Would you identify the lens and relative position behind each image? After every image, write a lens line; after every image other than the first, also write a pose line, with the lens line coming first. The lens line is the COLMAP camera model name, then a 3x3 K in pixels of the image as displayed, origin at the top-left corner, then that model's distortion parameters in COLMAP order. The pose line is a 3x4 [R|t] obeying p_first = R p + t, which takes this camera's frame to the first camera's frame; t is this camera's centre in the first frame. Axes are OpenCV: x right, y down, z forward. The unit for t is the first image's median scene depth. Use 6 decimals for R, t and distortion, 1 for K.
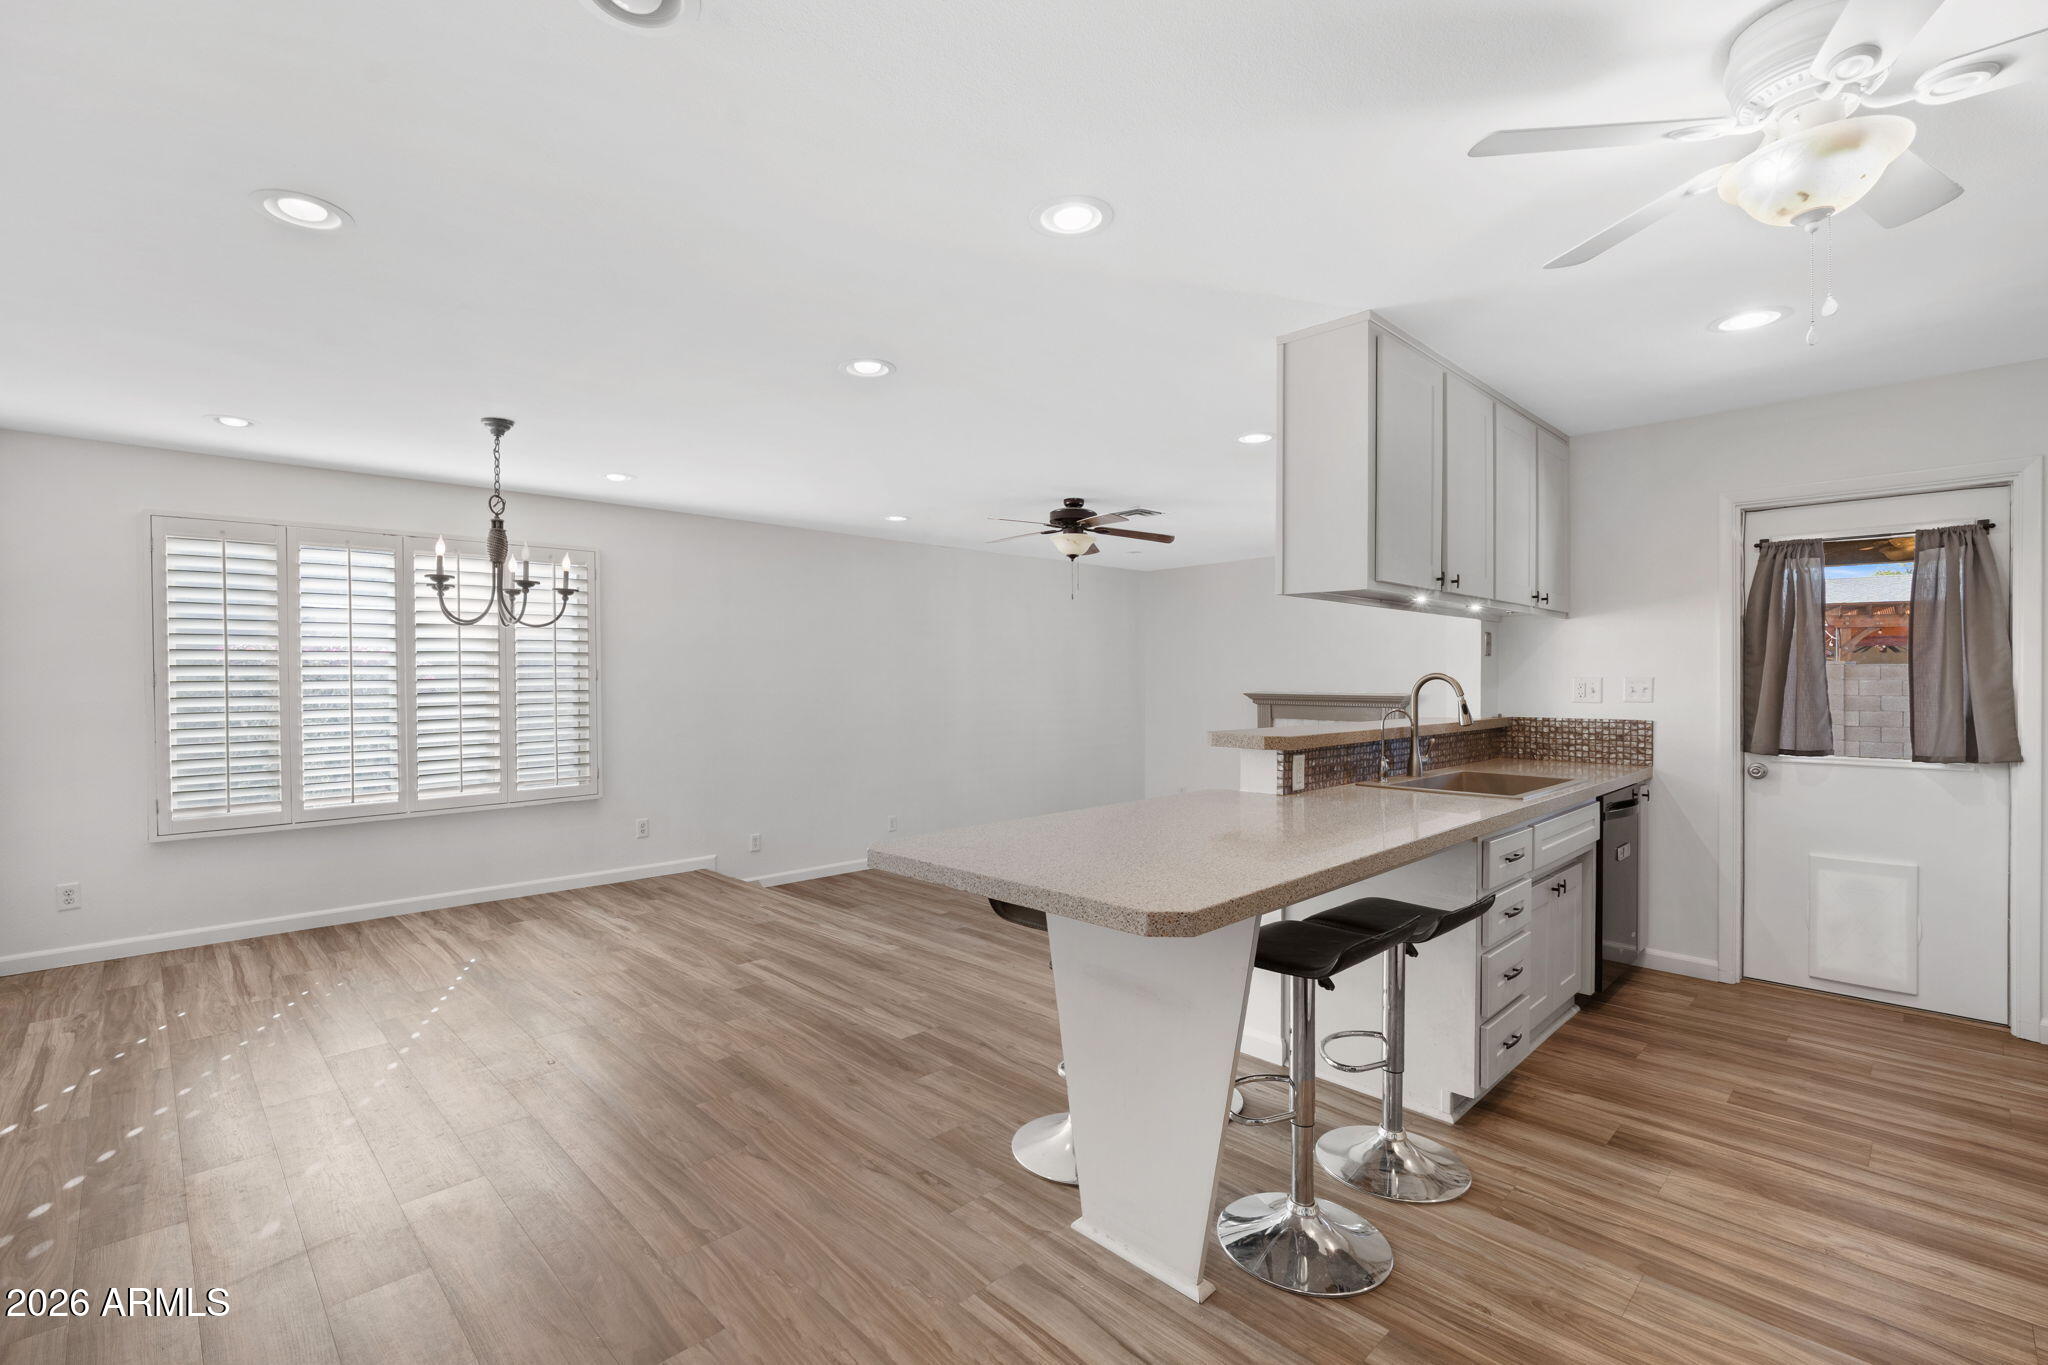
lens RADIAL K [[914.2, 0, 1007.2], [0, 914.2, 681.1], [0, 0, 1]] dist [-0.004276, -0.000040]
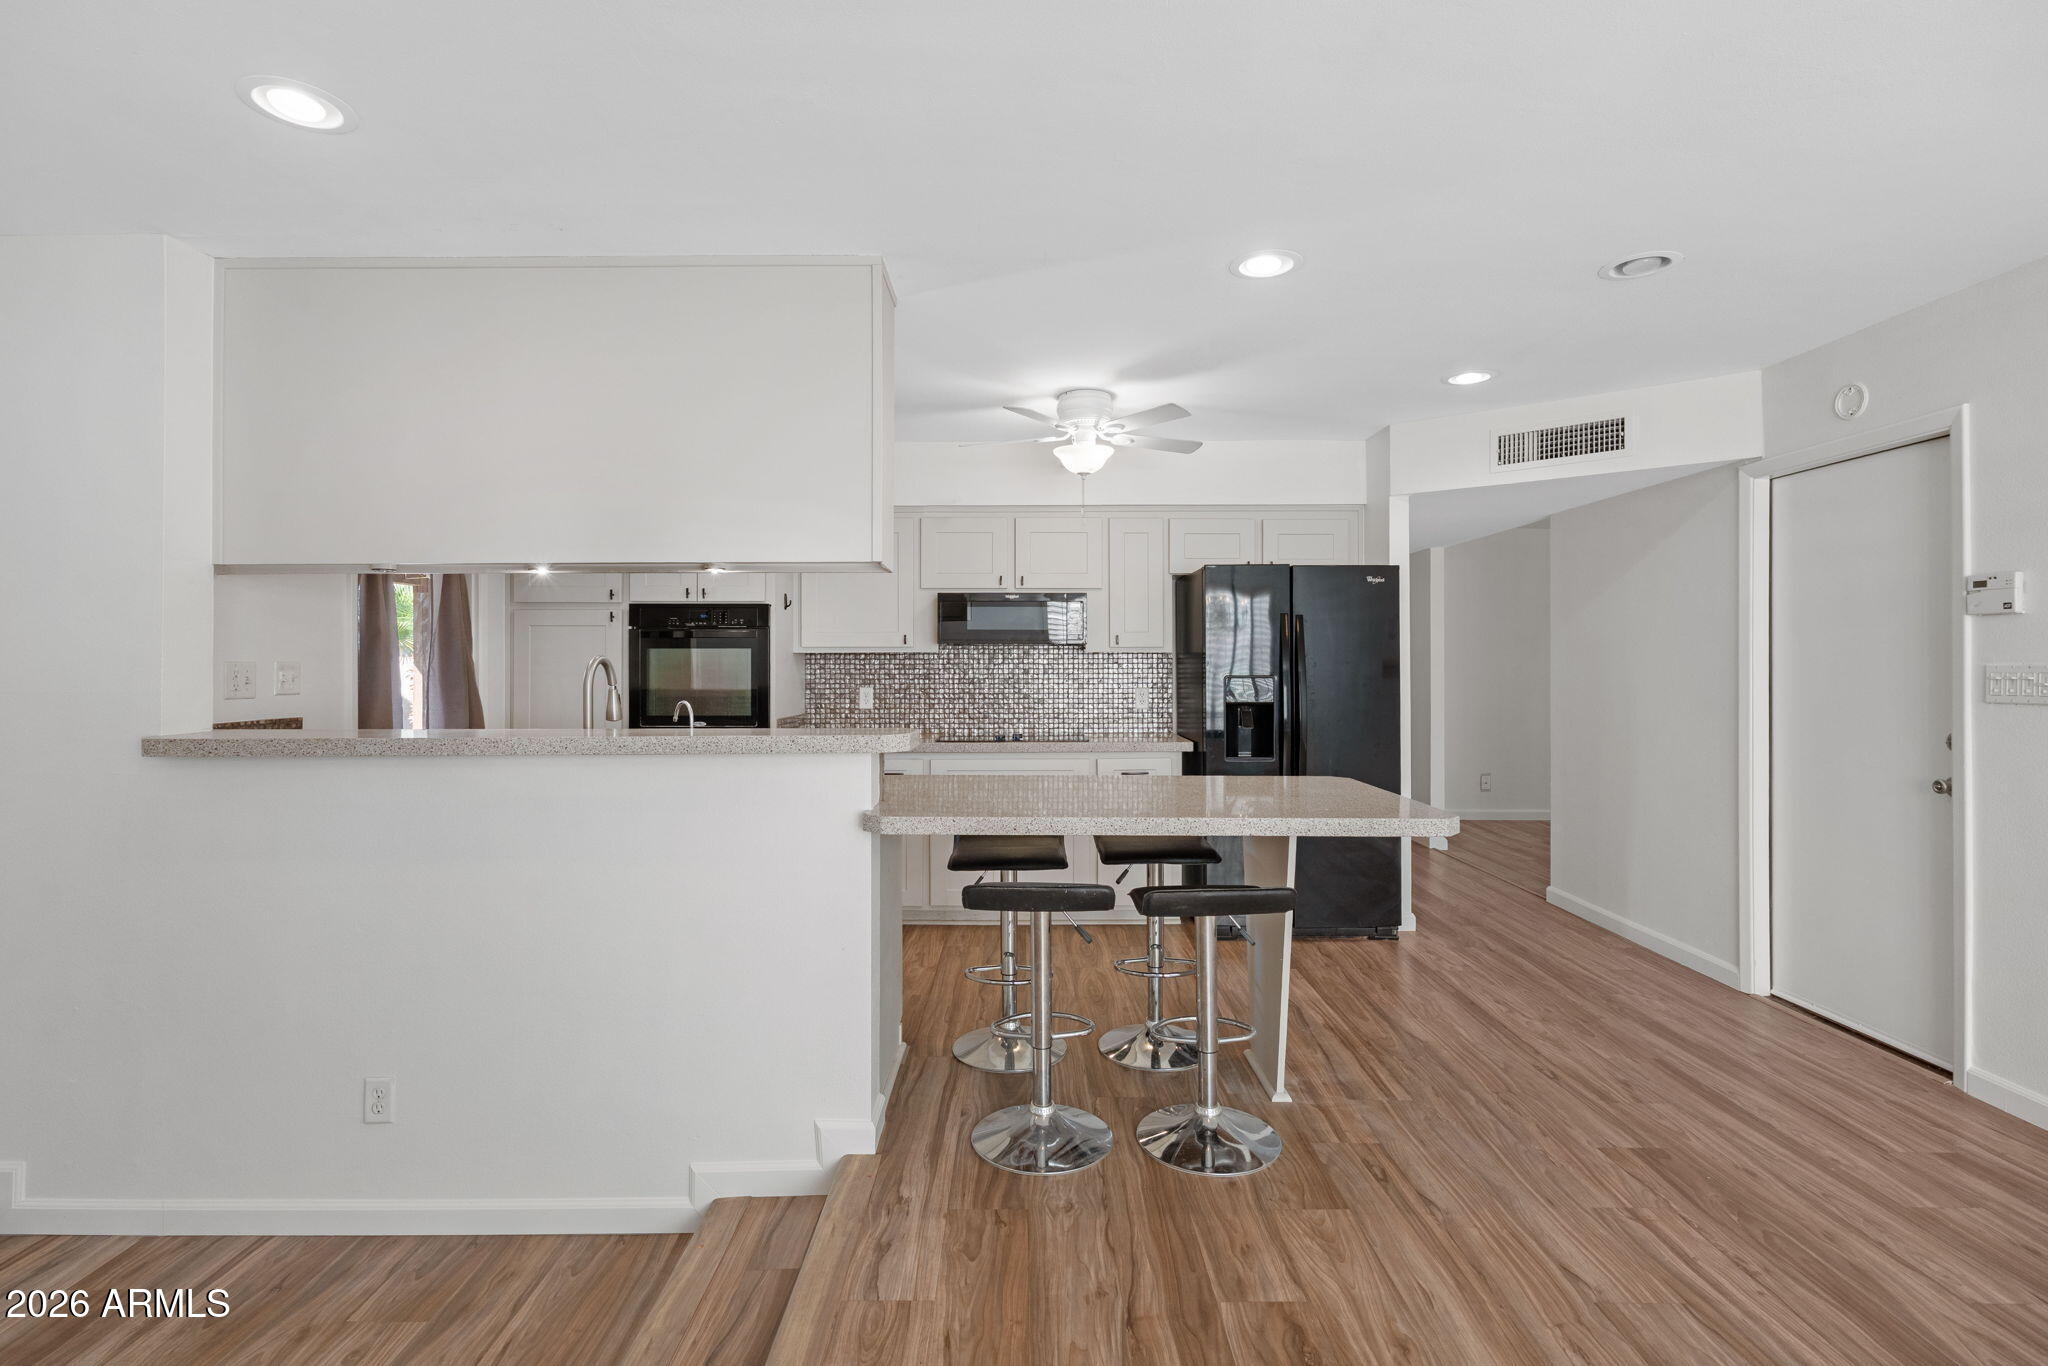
lens RADIAL K [[950.0, 0, 1017.8], [0, 950.0, 654.4], [0, 0, 1]] dist [-0.000063, -0.000016]
pose [[-0.714064, 0.004909, 0.700063, -0.442901], [0.002307, 0.999986, -0.004659, -0.008140], [-0.700076, -0.001712, -0.714066, 1.684825]]
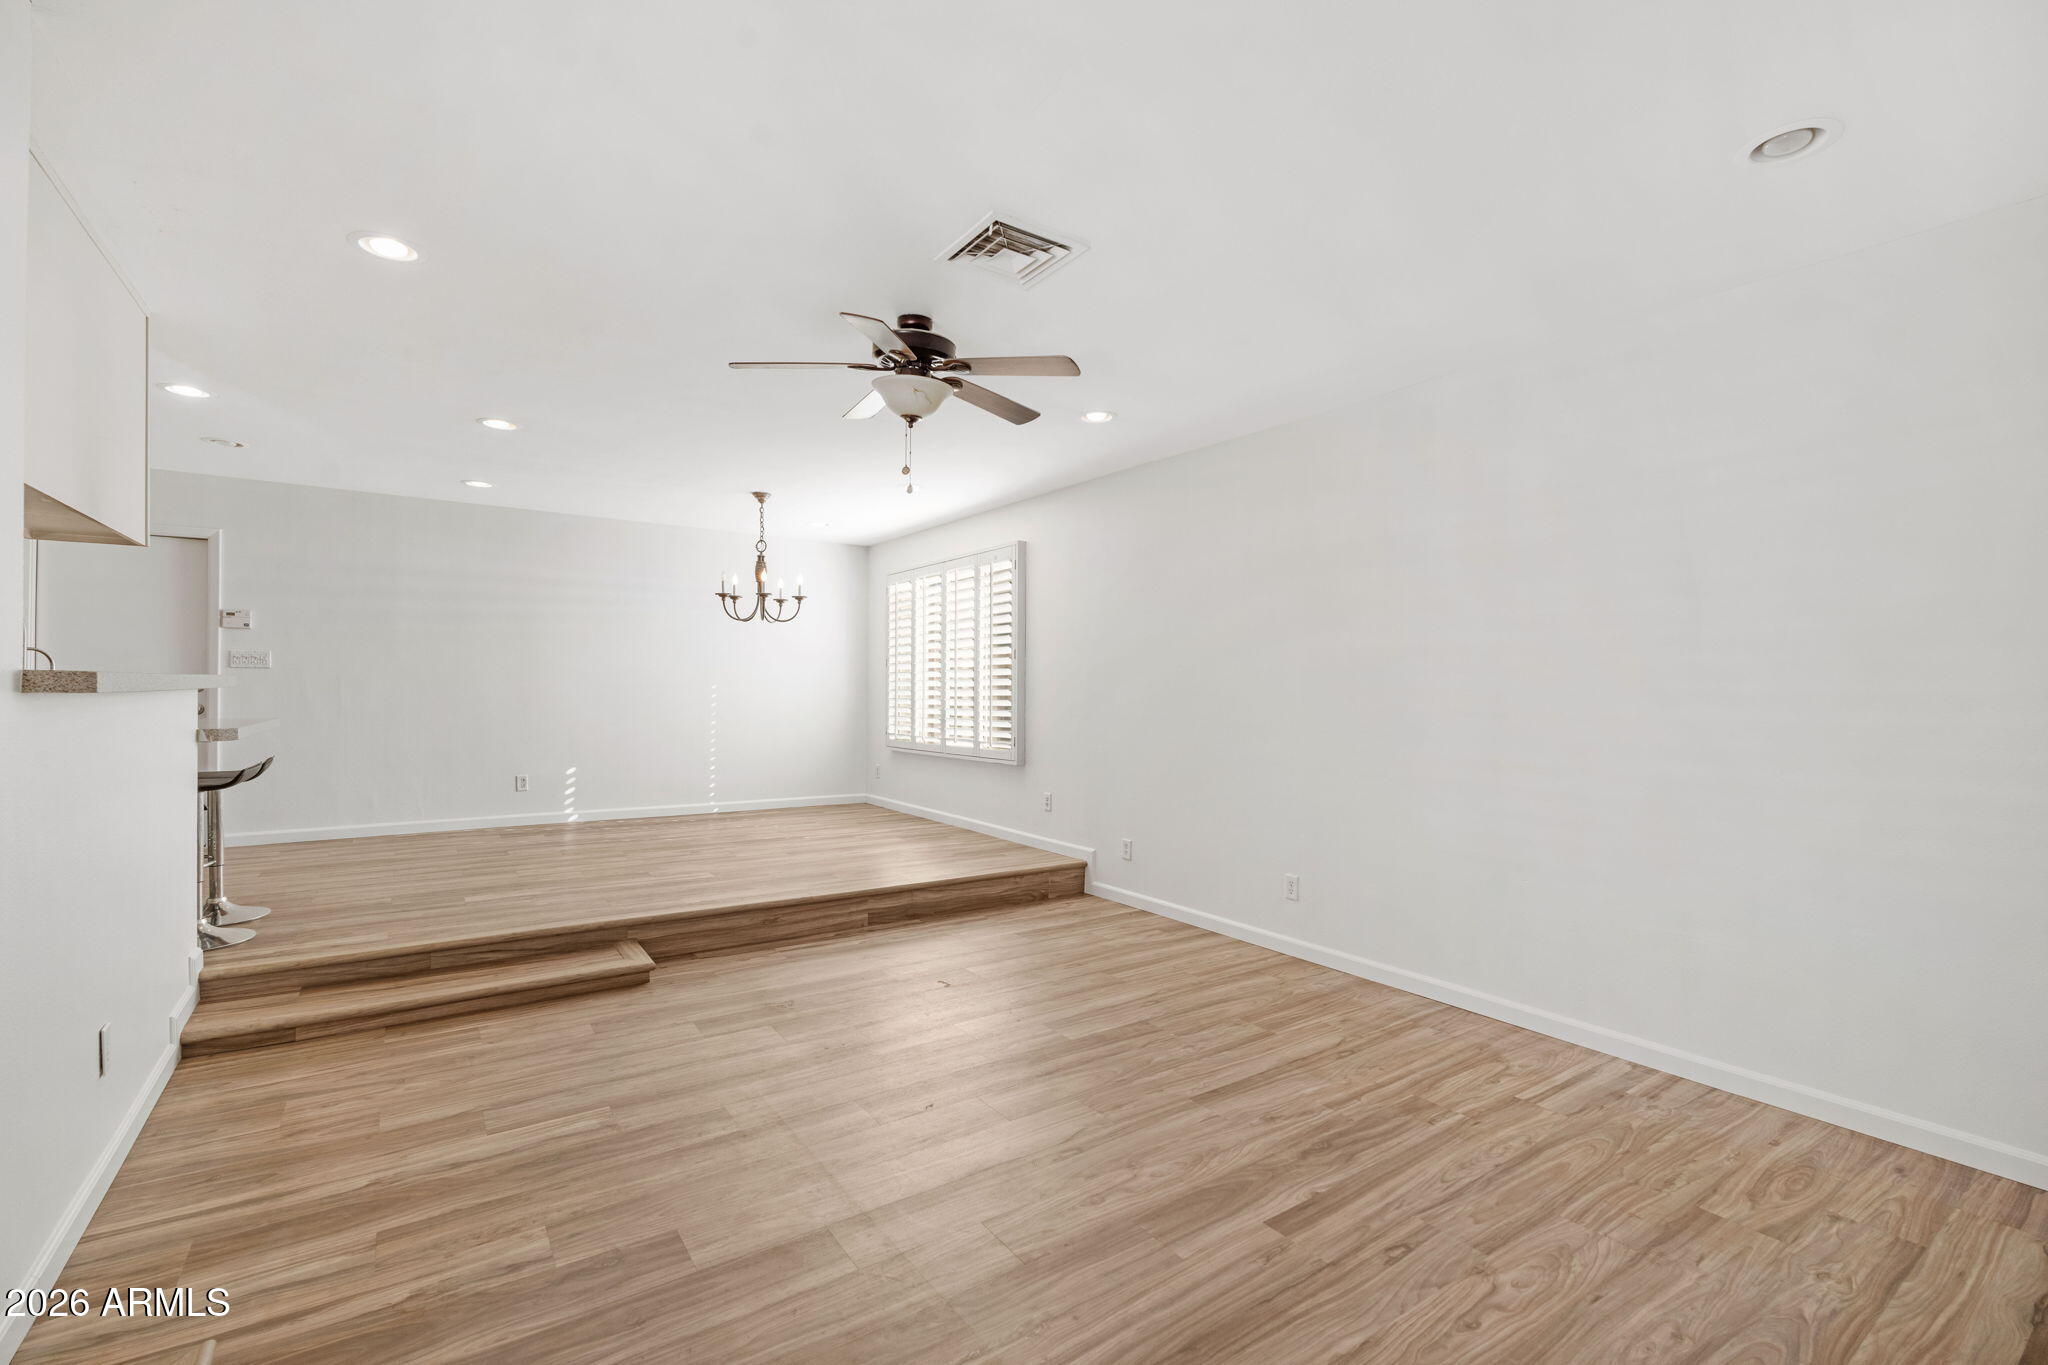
lens RADIAL K [[891.9, 0, 1046.6], [0, 891.9, 690.5], [0, 0, 1]] dist [-0.003305, -0.000175]
pose [[-0.143559, 0.000465, -0.989642, 1.302926], [-0.011593, 0.999930, 0.002152, 0.066831], [0.989574, 0.011782, -0.143544, 2.433888]]
